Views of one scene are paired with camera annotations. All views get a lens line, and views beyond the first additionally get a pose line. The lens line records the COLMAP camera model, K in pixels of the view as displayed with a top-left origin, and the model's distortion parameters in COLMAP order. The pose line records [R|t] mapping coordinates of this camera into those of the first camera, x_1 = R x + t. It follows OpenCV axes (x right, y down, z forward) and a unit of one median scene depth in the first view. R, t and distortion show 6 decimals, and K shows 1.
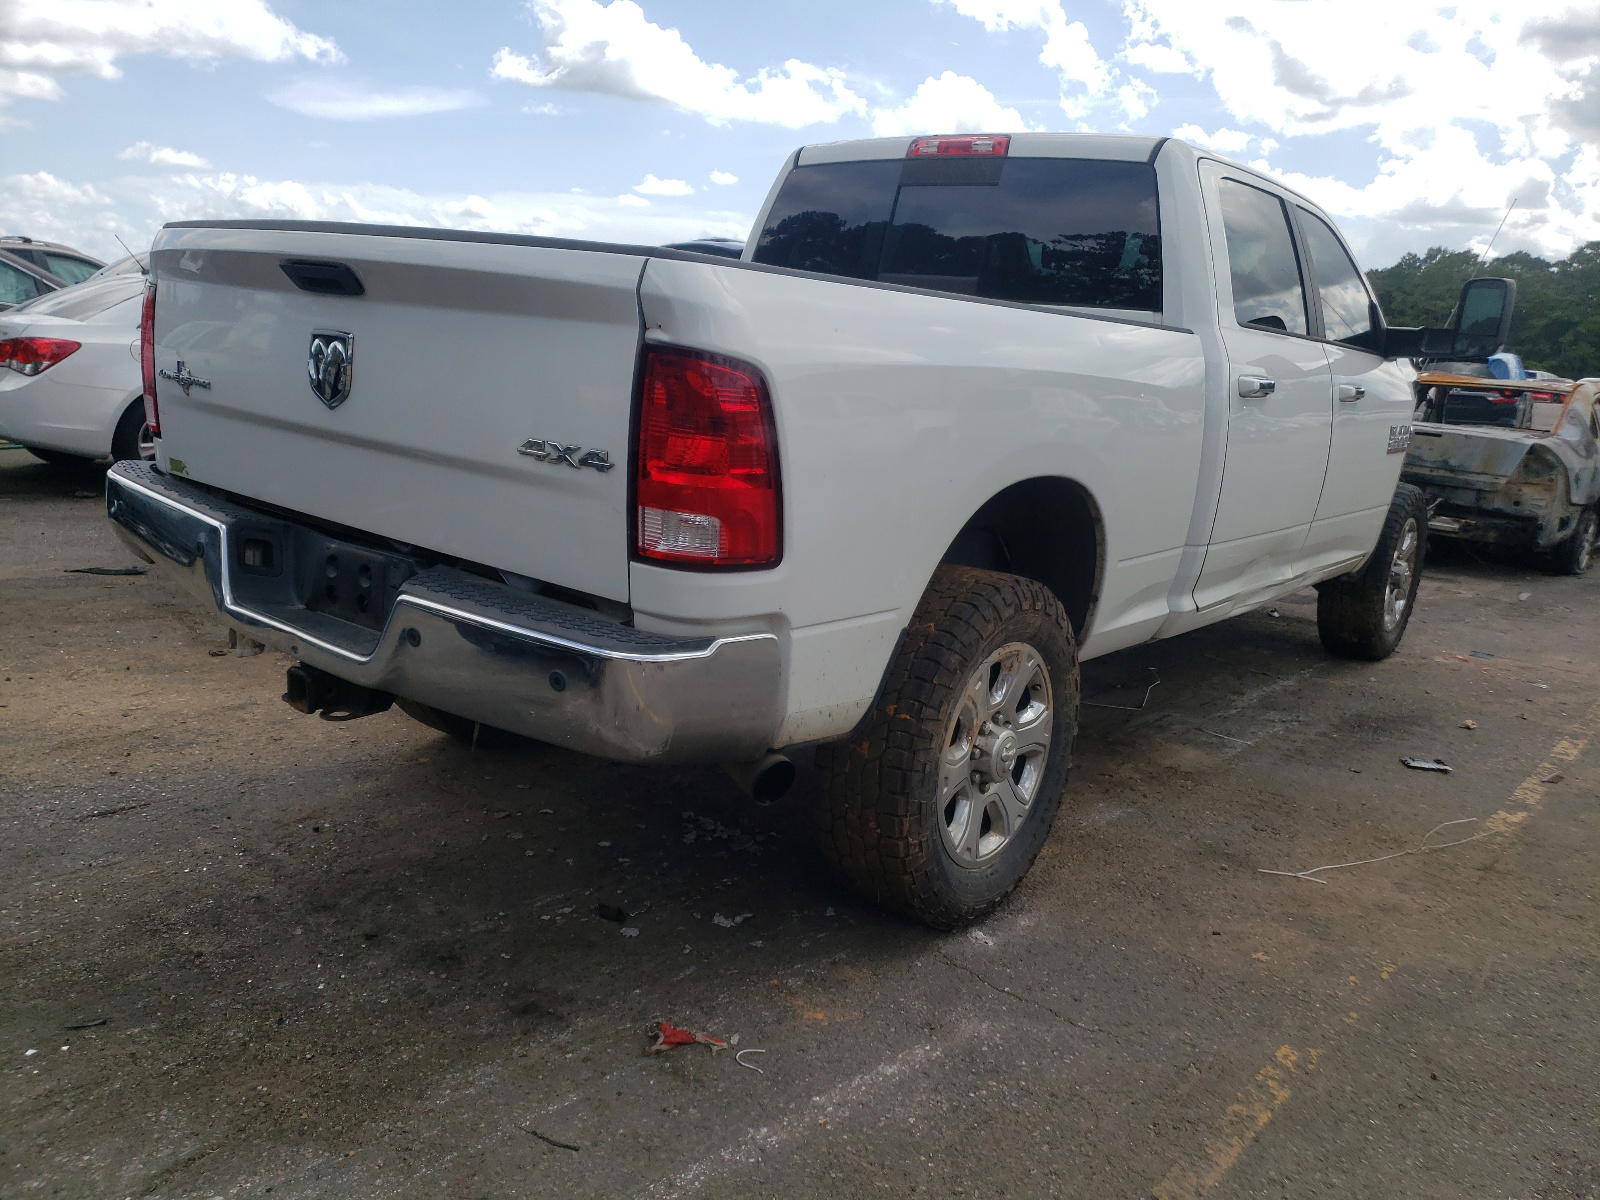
lens RADIAL K [[1203.0, 0, 801.4], [0, 1203.0, 597.2], [0, 0, 1]] dist [-0.002410, -0.000412]
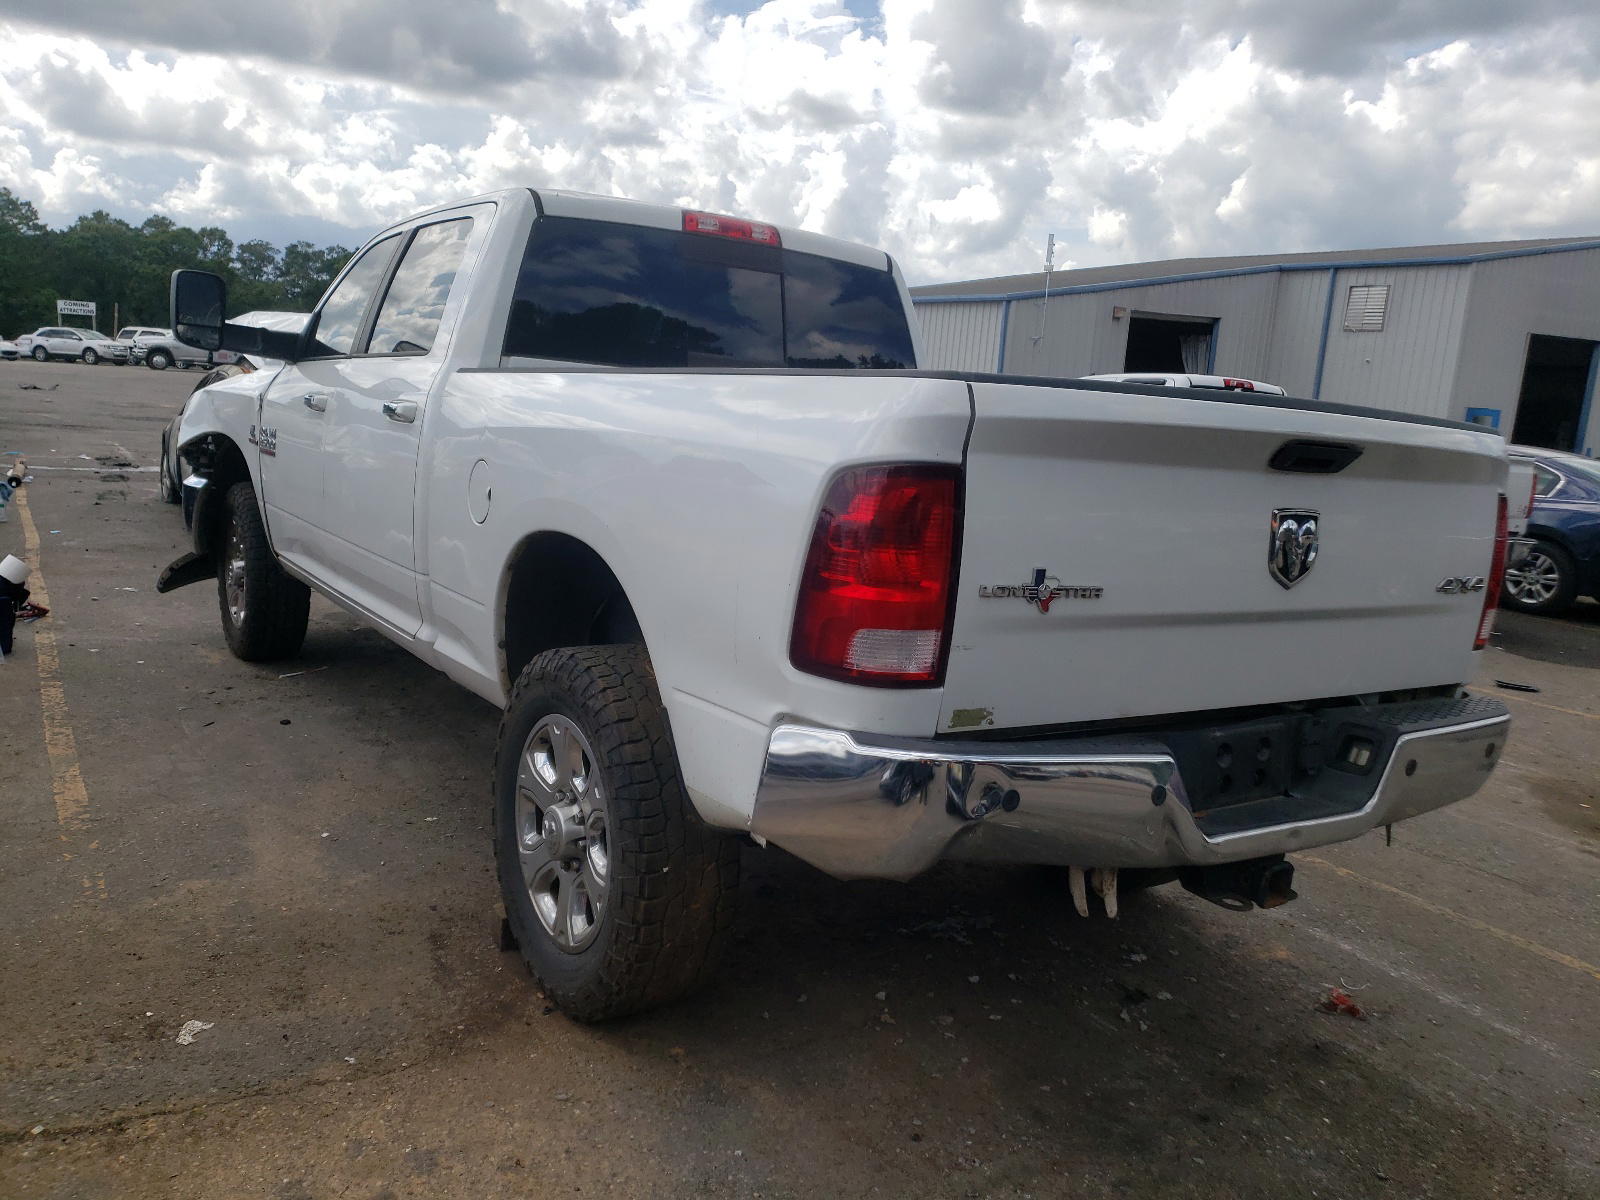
lens RADIAL K [[1243.7, 0, 801.0], [0, 1243.7, 602.8], [0, 0, 1]] dist [-0.001562, 0.000763]
pose [[0.353491, -0.195285, 0.914827, -1.439300], [0.169847, 0.975110, 0.142524, -0.352163], [-0.919889, 0.104999, 0.377861, 0.971631]]
